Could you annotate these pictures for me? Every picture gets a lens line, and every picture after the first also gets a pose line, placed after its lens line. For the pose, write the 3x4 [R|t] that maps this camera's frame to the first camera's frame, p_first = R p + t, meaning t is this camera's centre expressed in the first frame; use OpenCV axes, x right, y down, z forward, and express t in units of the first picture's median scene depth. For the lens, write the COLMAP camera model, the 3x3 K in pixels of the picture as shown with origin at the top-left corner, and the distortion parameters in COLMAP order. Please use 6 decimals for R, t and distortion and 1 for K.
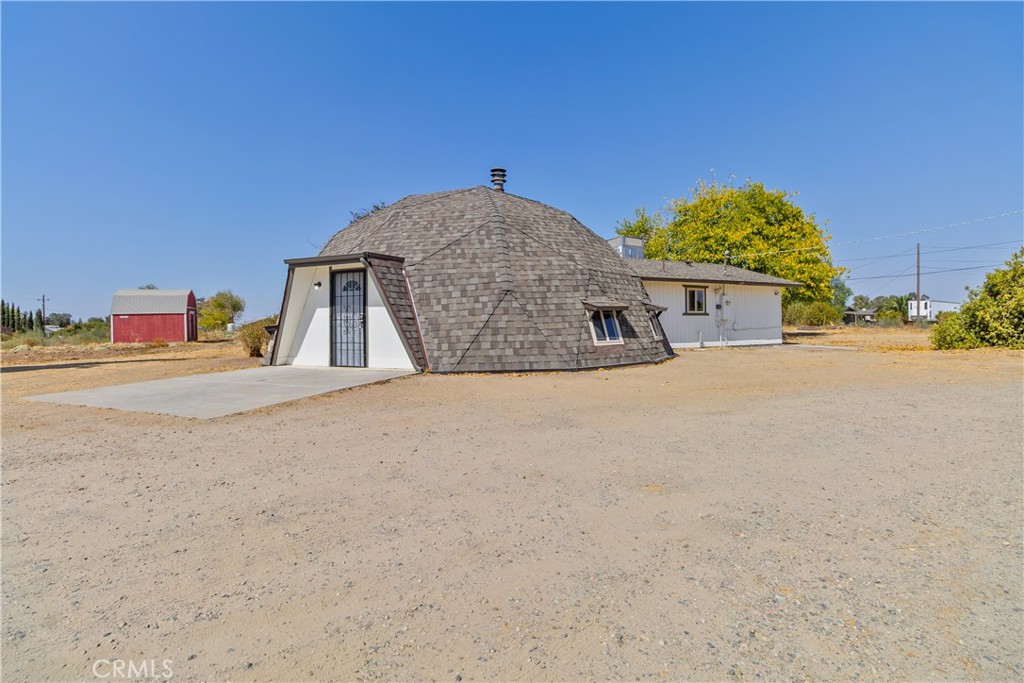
lens RADIAL K [[479.0, 0, 515.6], [0, 479.0, 333.7], [0, 0, 1]] dist [0.001127, 0.000056]
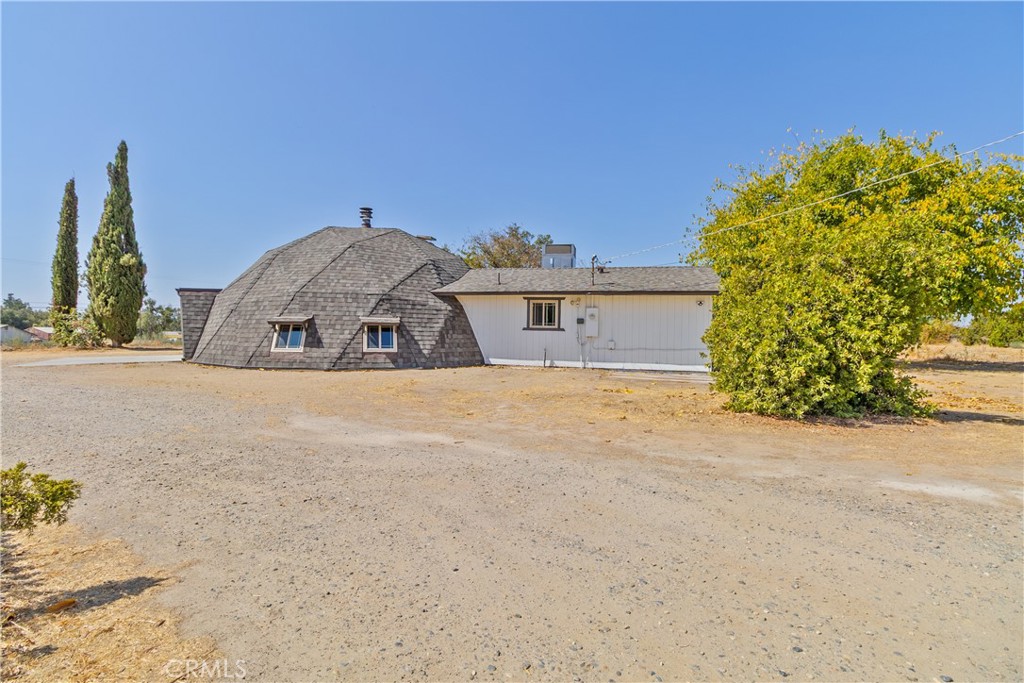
lens RADIAL K [[479.0, 0, 515.6], [0, 479.0, 333.7], [0, 0, 1]] dist [0.001127, 0.000056]
pose [[0.749114, 0.028487, -0.661828, 0.950583], [-0.038525, 0.999257, -0.000595, -0.030045], [0.661320, 0.025943, 0.749655, 0.292222]]
